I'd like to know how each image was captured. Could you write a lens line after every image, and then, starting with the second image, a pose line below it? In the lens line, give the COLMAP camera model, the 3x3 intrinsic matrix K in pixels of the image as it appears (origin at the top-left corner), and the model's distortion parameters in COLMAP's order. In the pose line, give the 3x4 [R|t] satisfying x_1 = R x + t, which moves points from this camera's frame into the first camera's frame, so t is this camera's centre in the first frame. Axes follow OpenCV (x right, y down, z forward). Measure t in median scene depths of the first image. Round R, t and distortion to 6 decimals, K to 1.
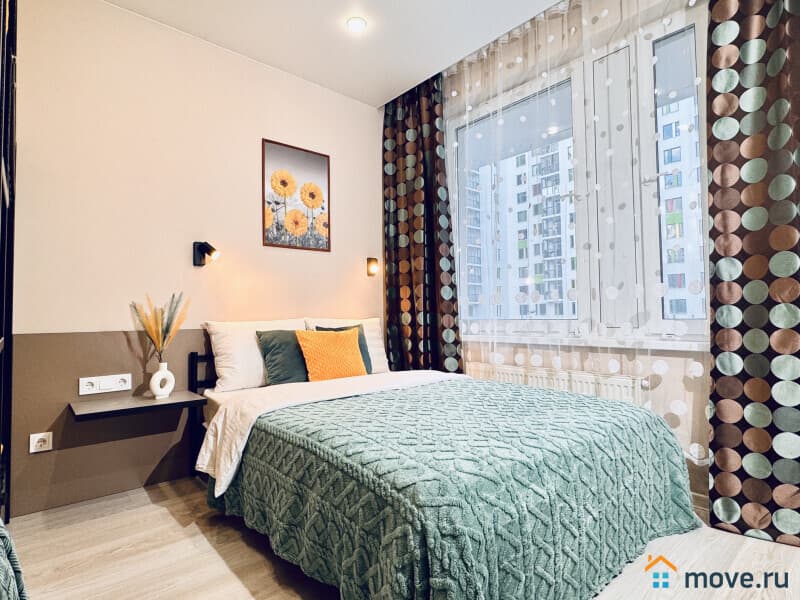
lens RADIAL K [[448.9, 0, 400.8], [0, 448.9, 299.6], [0, 0, 1]] dist [-0.004219, 0.002637]
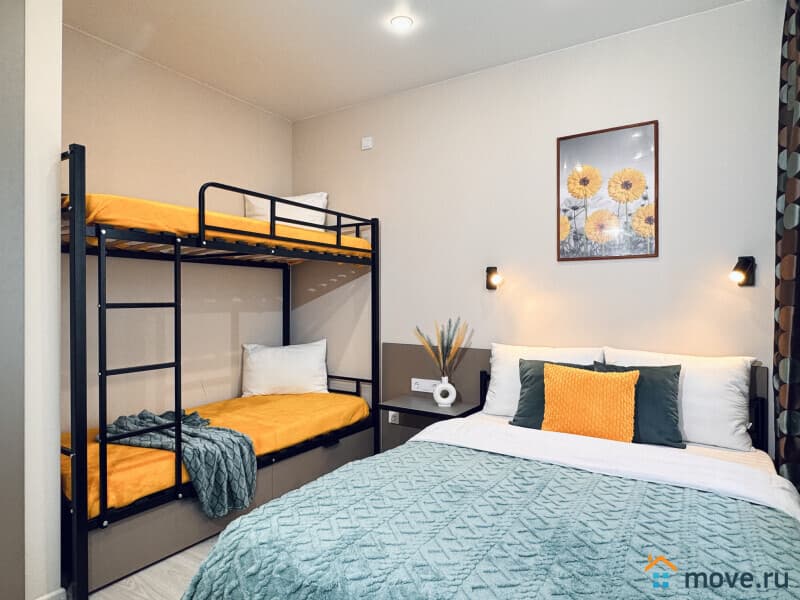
lens RADIAL K [[487.9, 0, 391.6], [0, 487.9, 305.2], [0, 0, 1]] dist [0.004278, -0.001919]
pose [[0.253171, 0.024934, -0.967100, 0.512061], [0.031177, 0.998938, 0.033916, -0.072630], [0.966919, -0.038738, 0.252125, 0.414183]]
